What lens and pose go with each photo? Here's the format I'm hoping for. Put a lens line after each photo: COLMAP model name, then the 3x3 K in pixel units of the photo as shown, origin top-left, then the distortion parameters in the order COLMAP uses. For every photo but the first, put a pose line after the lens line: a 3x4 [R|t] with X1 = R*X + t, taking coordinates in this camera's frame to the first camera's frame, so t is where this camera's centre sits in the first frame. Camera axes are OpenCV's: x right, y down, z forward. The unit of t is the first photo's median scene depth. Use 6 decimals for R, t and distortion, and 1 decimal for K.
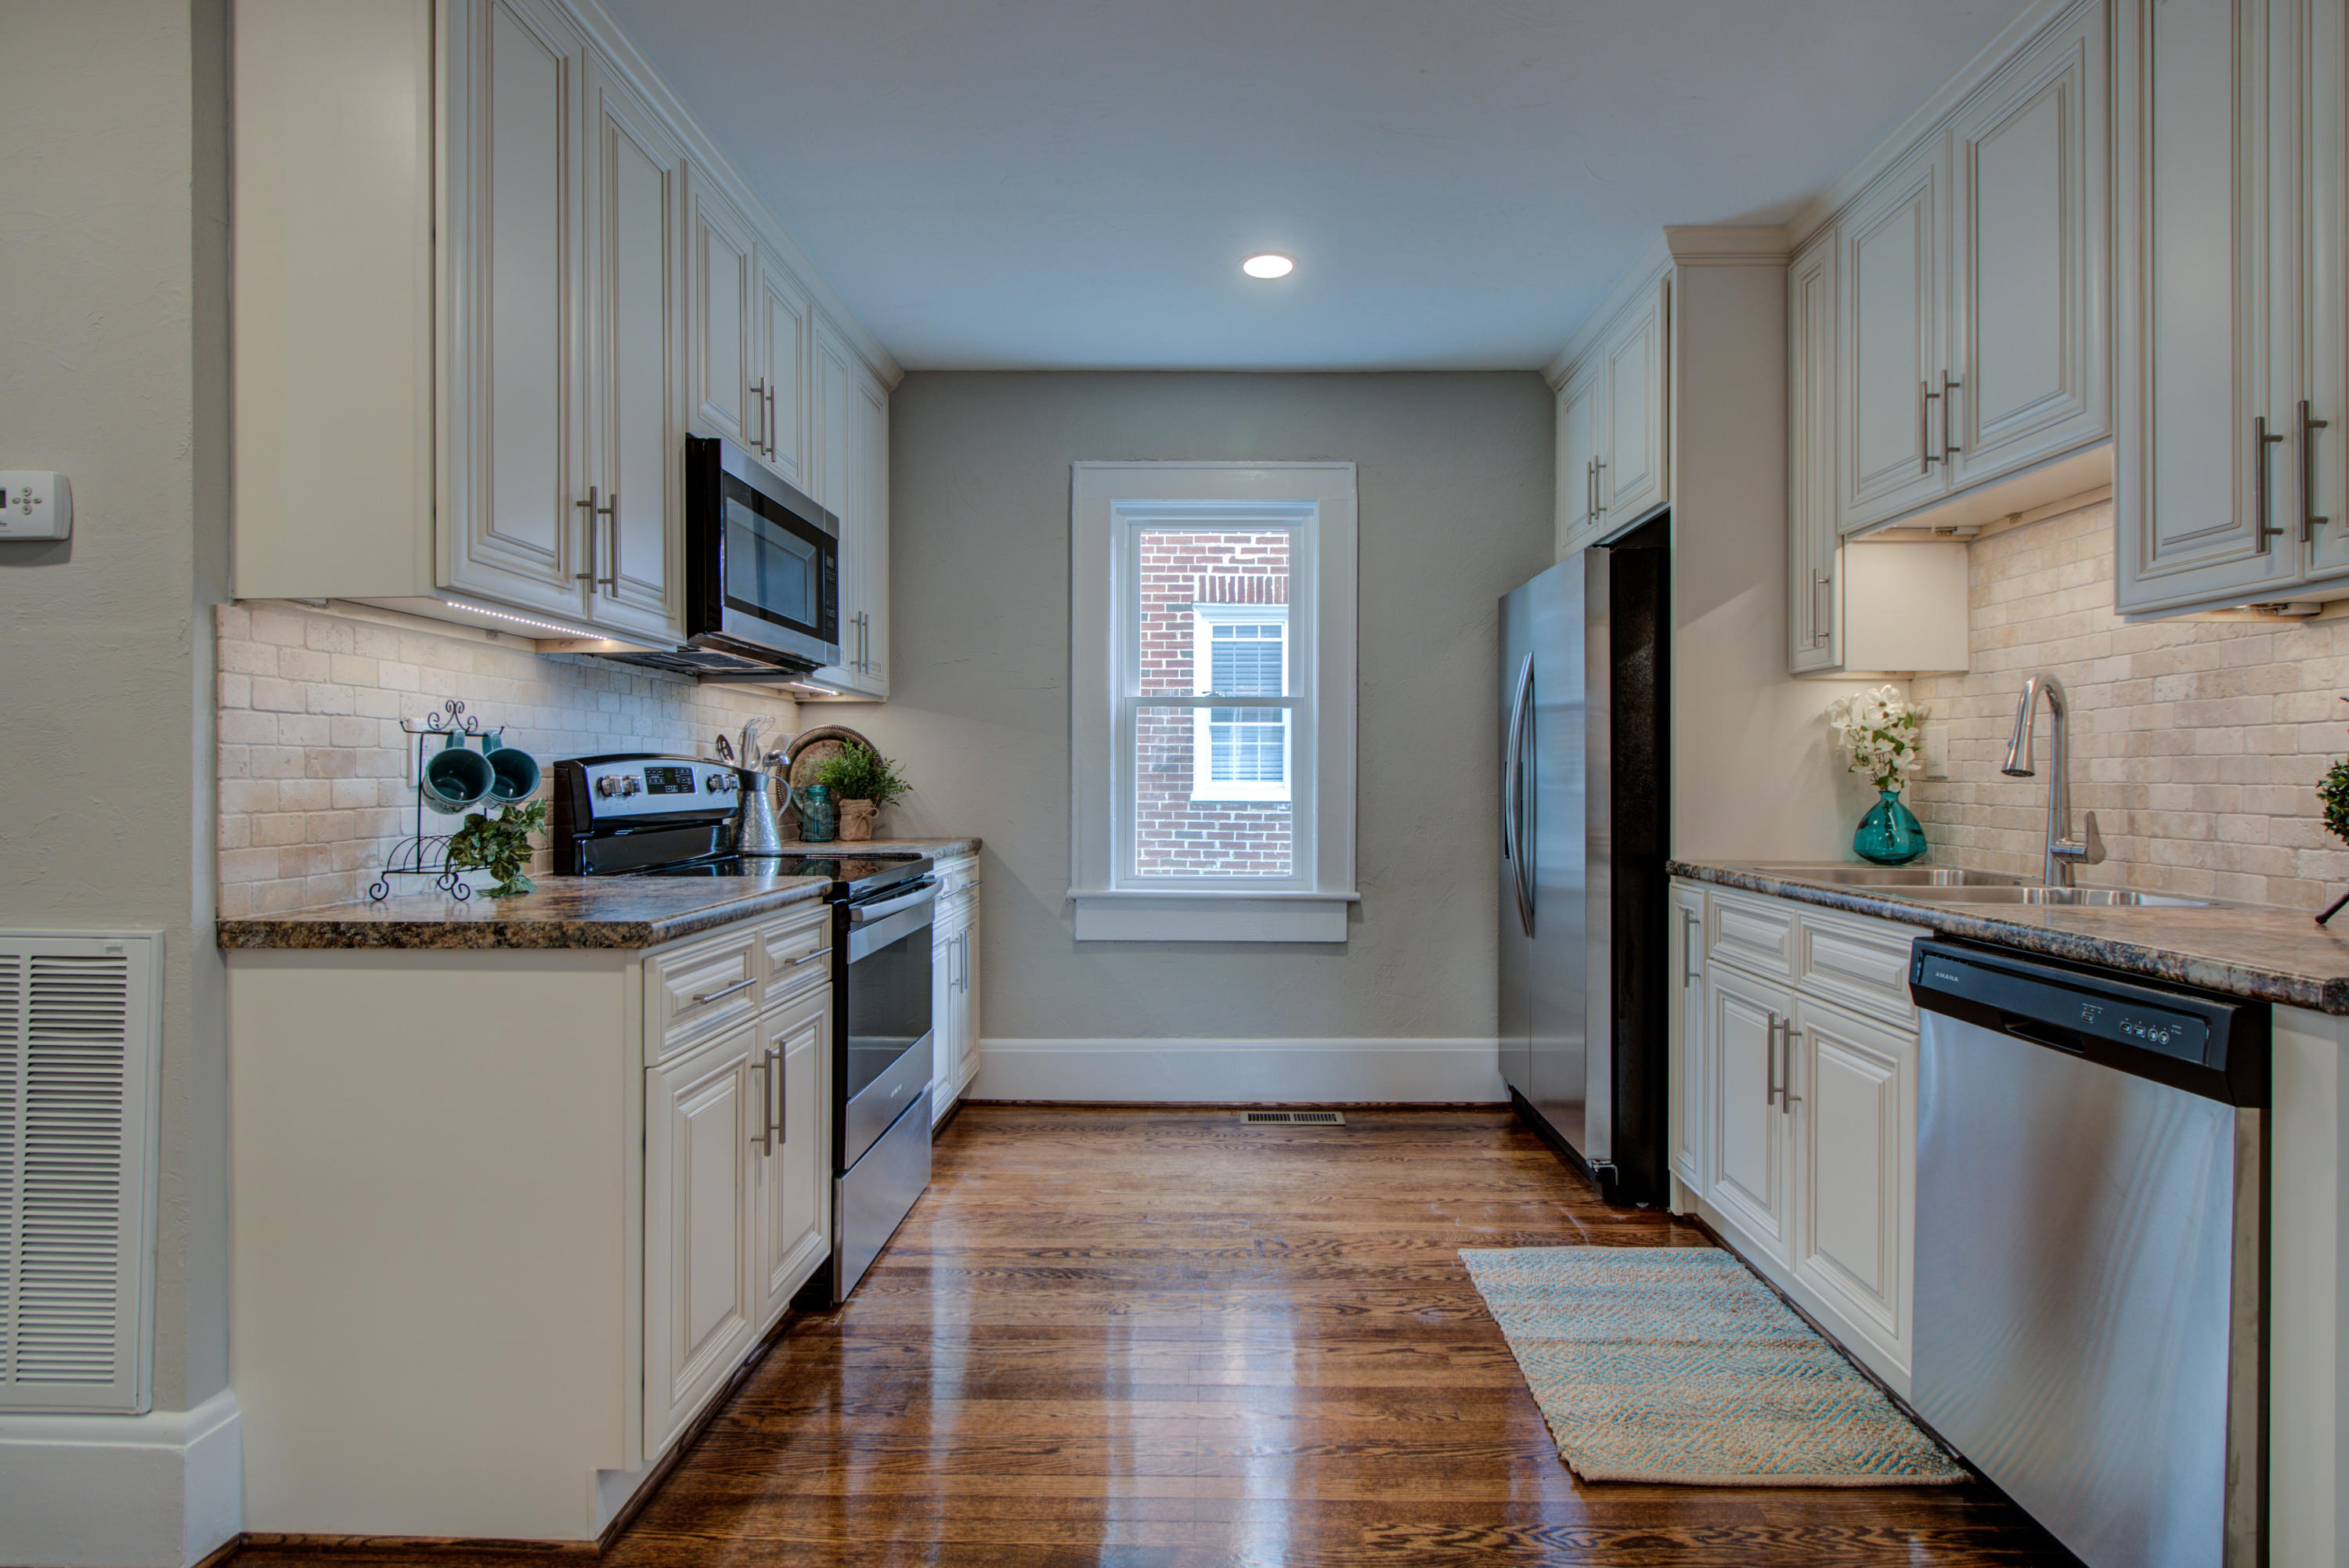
lens RADIAL K [[1172.0, 0, 1174.5], [0, 1172.0, 784.0], [0, 0, 1]] dist [0.000611, 0.000364]
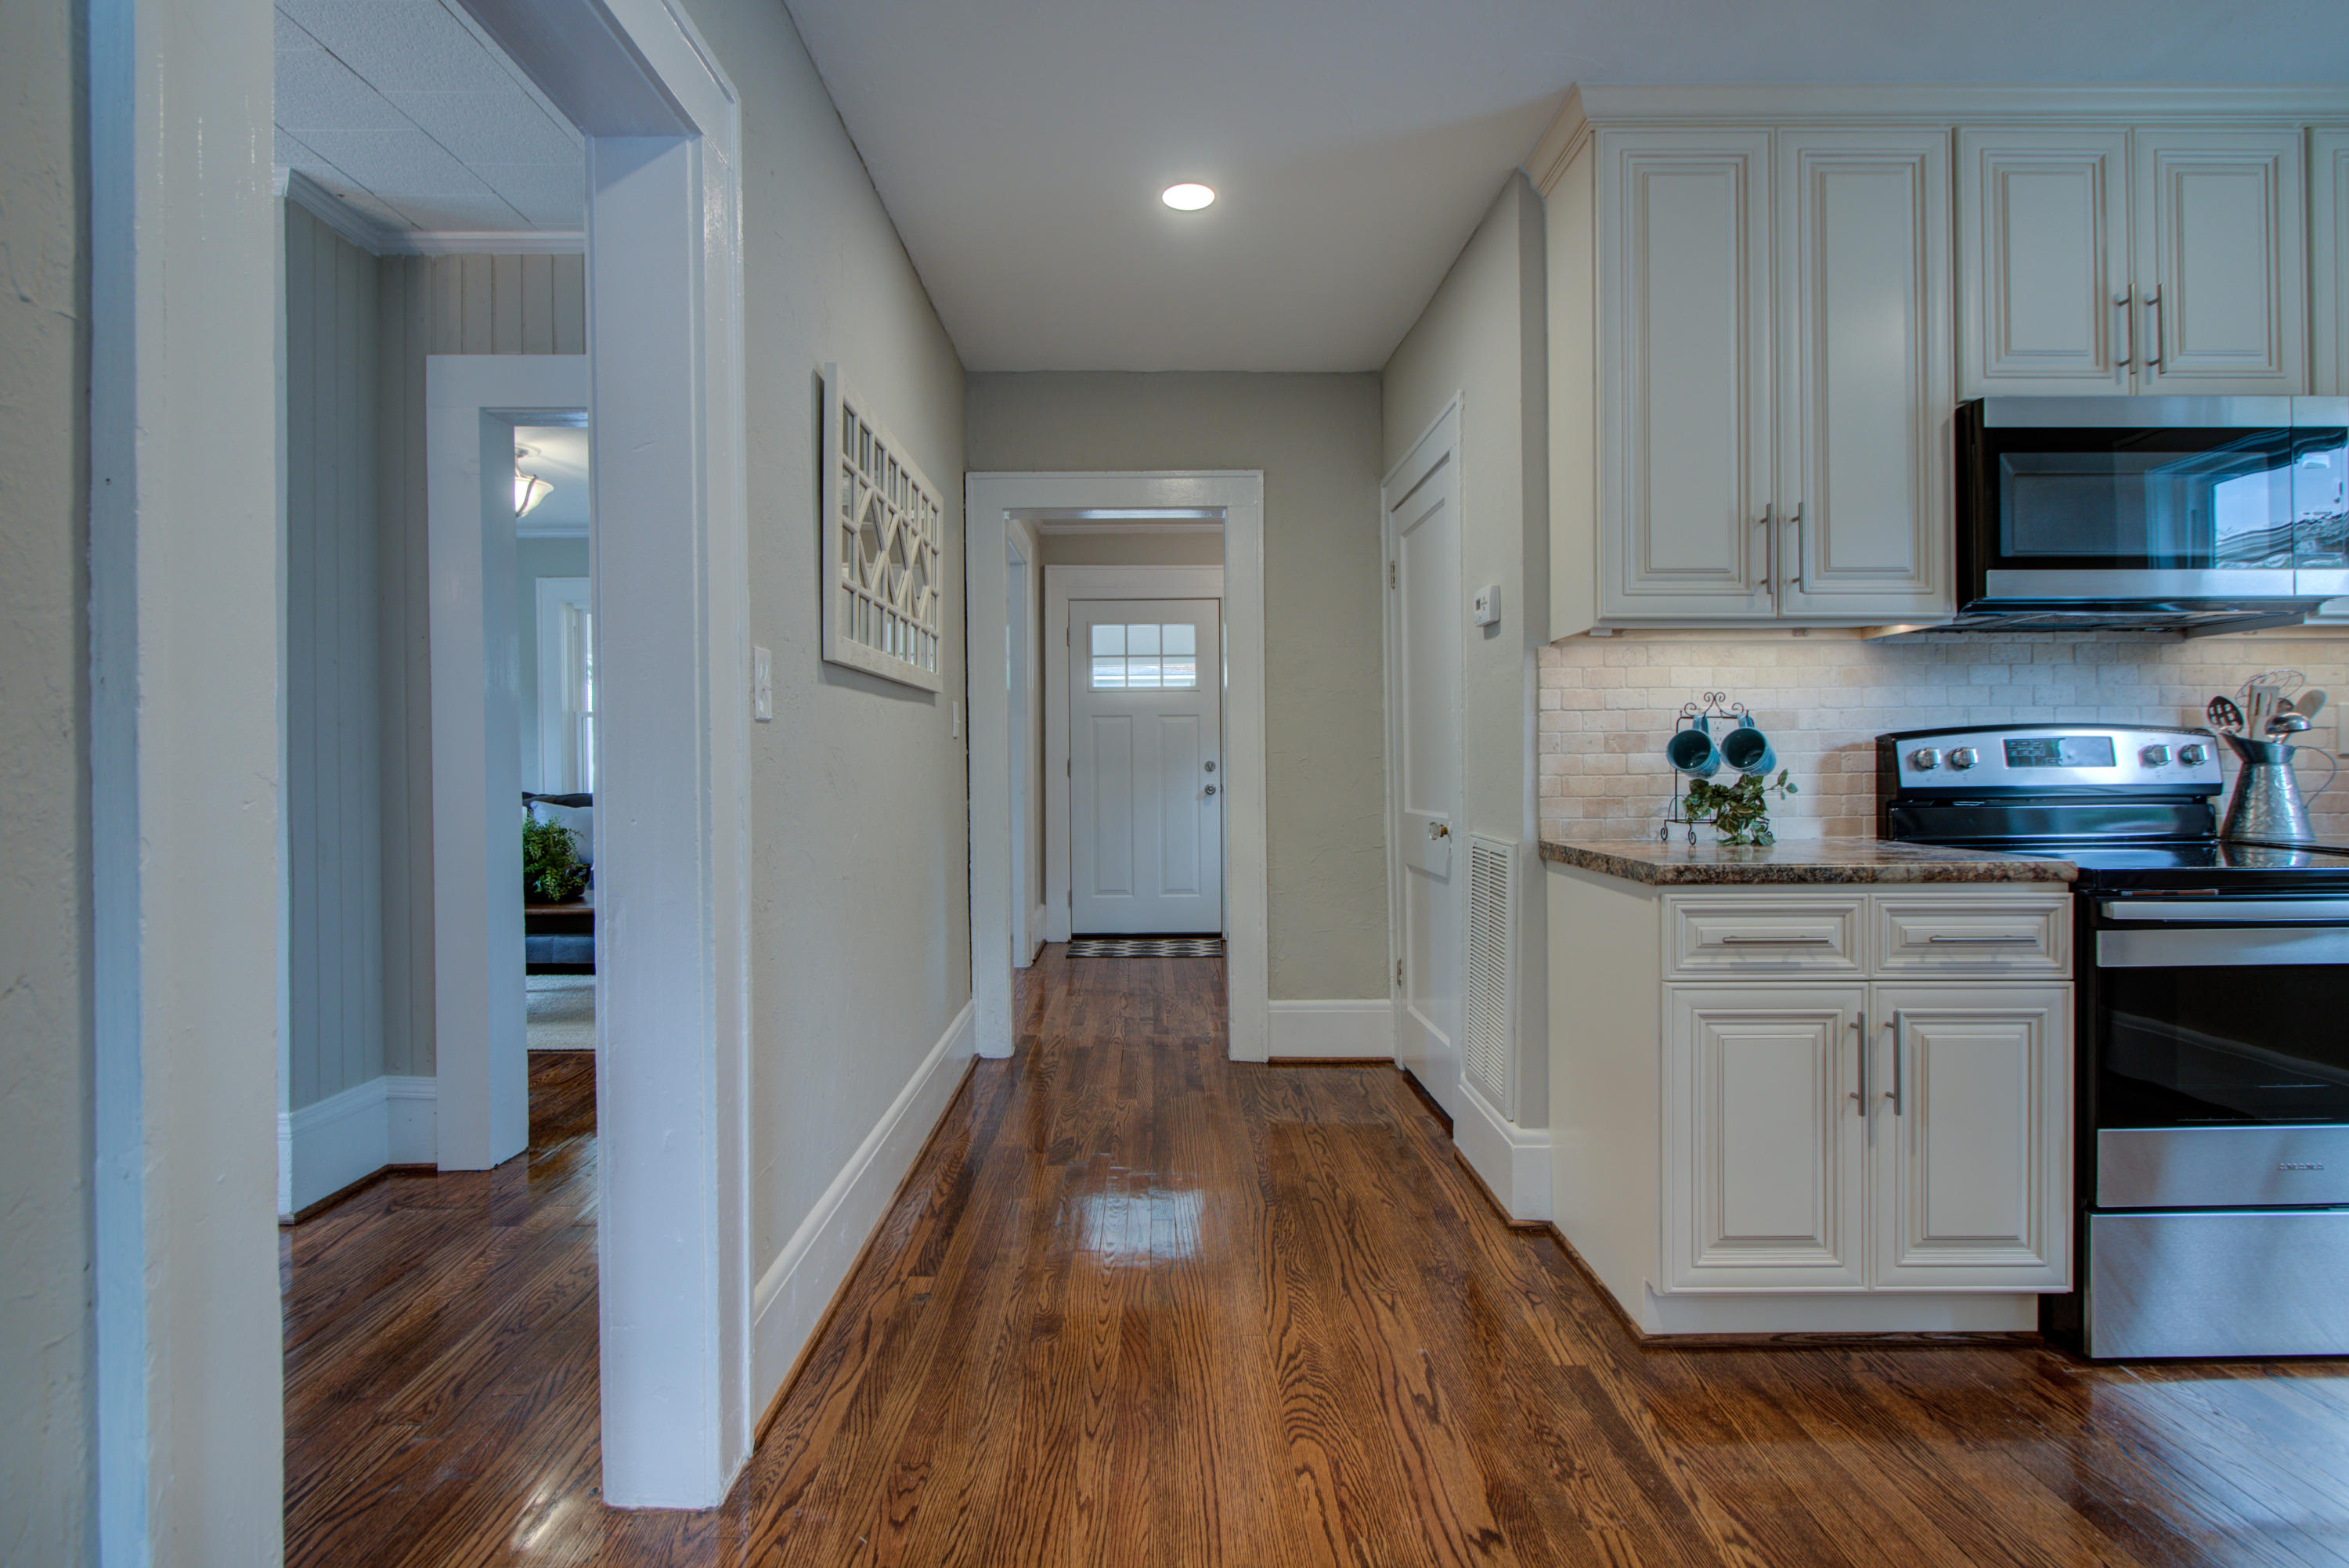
lens RADIAL K [[1143.1, 0, 1169.6], [0, 1143.1, 764.2], [0, 0, 1]] dist [-0.003094, -0.001338]
pose [[0.028331, 0.001659, -0.999597, 0.637463], [0.001446, 0.999998, 0.001701, 0.005354], [0.999598, -0.001494, 0.028329, 0.362945]]
